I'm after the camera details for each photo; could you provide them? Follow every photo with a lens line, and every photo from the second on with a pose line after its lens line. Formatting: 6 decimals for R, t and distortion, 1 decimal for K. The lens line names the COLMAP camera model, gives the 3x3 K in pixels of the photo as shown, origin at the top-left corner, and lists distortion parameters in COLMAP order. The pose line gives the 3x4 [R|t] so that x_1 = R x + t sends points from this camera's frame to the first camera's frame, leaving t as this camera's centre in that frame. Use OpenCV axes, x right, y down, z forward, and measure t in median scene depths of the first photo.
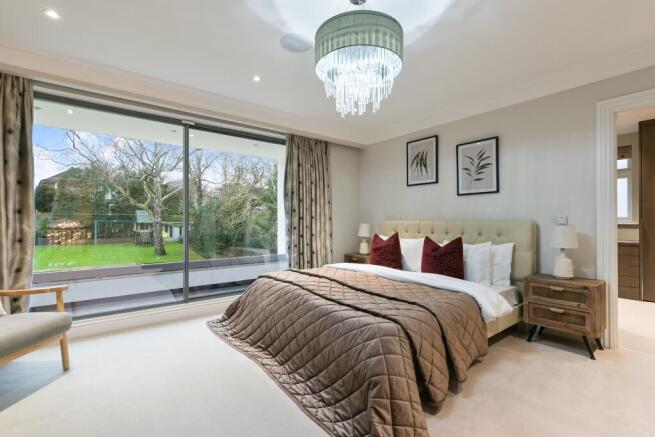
lens RADIAL K [[300.3, 0, 343.7], [0, 300.3, 222.5], [0, 0, 1]] dist [0.000008, -0.000087]
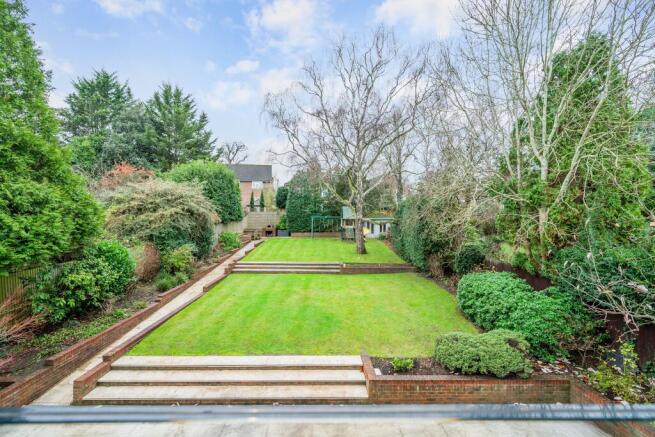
lens RADIAL K [[300.3, 0, 327.3], [0, 300.3, 216.0], [0, 0, 1]] dist [0.000008, -0.000087]
pose [[0.776138, 0.005554, -0.630538, -0.087034], [-0.006259, 0.999980, 0.001104, -0.009408], [0.630531, 0.003090, 0.776158, 0.176297]]
